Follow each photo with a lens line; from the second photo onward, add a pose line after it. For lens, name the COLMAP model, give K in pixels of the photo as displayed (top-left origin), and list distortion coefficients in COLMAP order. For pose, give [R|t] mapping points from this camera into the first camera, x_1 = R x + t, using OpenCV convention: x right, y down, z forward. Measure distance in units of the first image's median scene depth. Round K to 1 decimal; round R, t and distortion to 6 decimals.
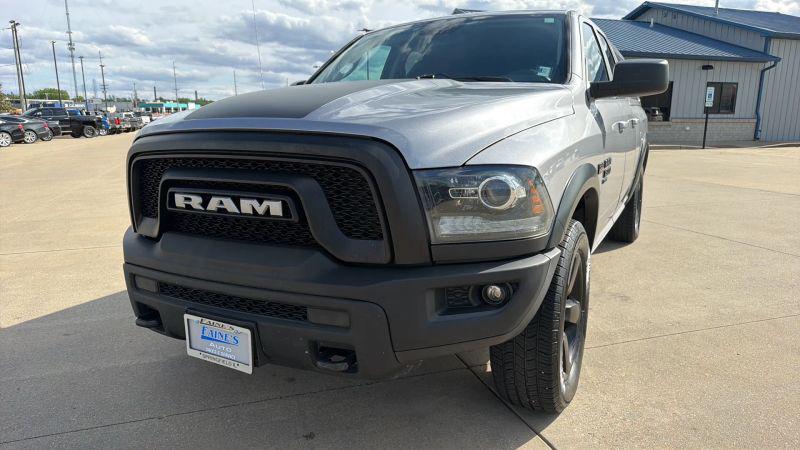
lens RADIAL K [[547.9, 0, 400.8], [0, 547.9, 232.3], [0, 0, 1]] dist [0.007384, -0.005601]
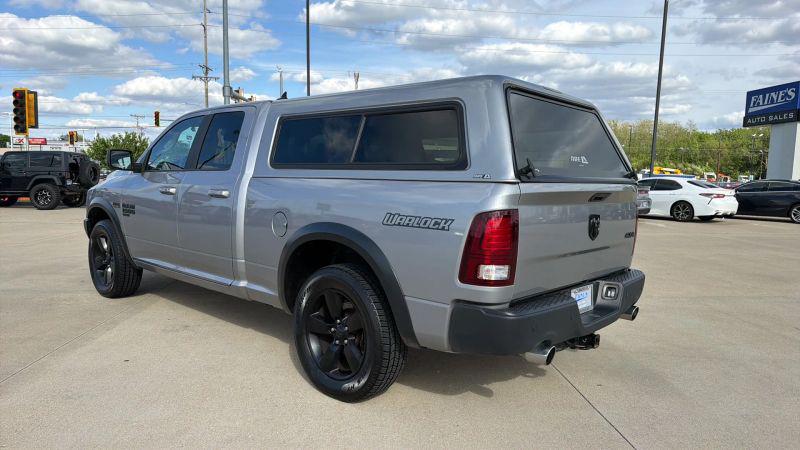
lens RADIAL K [[543.0, 0, 400.5], [0, 543.0, 222.6], [0, 0, 1]] dist [0.039693, -0.049263]
pose [[-0.239217, 0.093185, -0.966484, 2.331102], [-0.221381, 0.963932, 0.147733, -0.660670], [0.945392, 0.249302, -0.209959, 2.738399]]
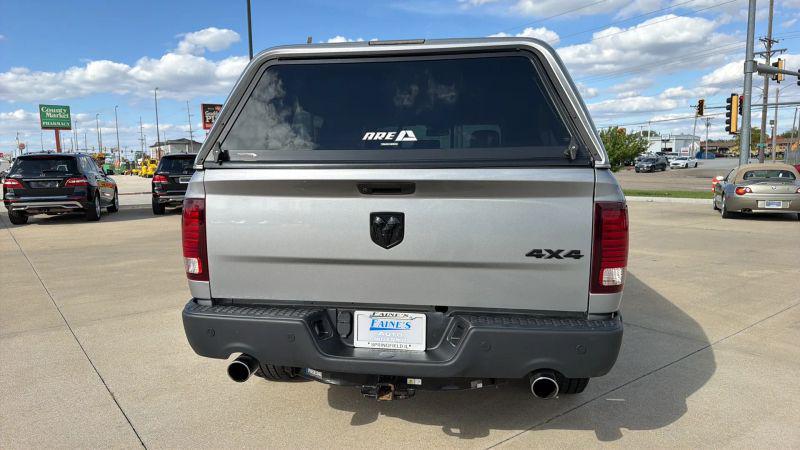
lens RADIAL K [[547.3, 0, 392.4], [0, 547.3, 222.3], [0, 0, 1]] dist [0.044198, -0.054760]
pose [[-0.943015, 0.057480, -0.327747, 1.189142], [-0.046764, 0.952298, 0.301565, -0.865003], [0.329447, 0.299707, -0.895343, 3.794619]]
